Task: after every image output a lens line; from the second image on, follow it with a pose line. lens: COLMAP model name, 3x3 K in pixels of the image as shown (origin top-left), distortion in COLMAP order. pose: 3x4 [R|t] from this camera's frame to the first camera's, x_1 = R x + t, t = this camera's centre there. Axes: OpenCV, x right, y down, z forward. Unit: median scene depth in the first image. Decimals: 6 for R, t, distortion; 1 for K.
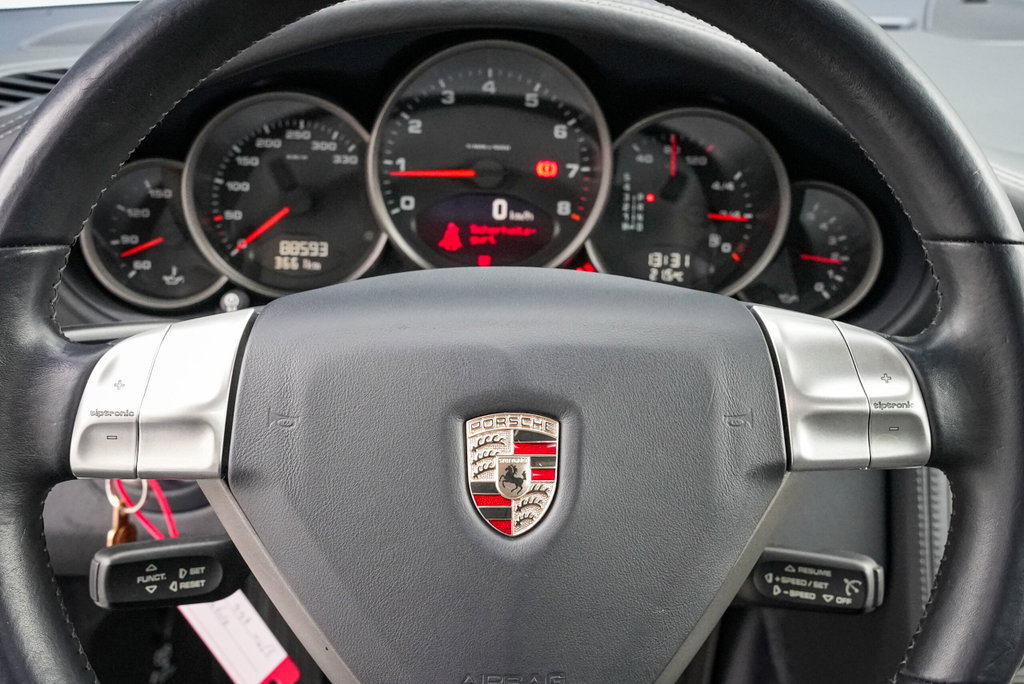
lens RADIAL K [[1522.5, 0, 512.0], [0, 1522.5, 342.0], [0, 0, 1]] dist [0.163444, 0.005344]
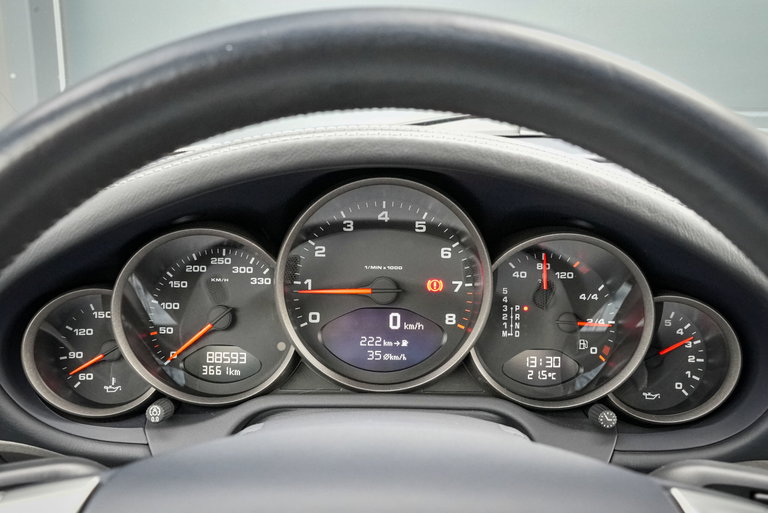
lens RADIAL K [[815.6, 0, 384.0], [0, 815.6, 256.5], [0, 0, 1]] dist [-0.010668, 0.012722]
pose [[0.997979, -0.018860, -0.060686, 0.022446], [0.013121, 0.995522, -0.093612, -0.078376], [0.062180, 0.092626, 0.993758, 0.386673]]
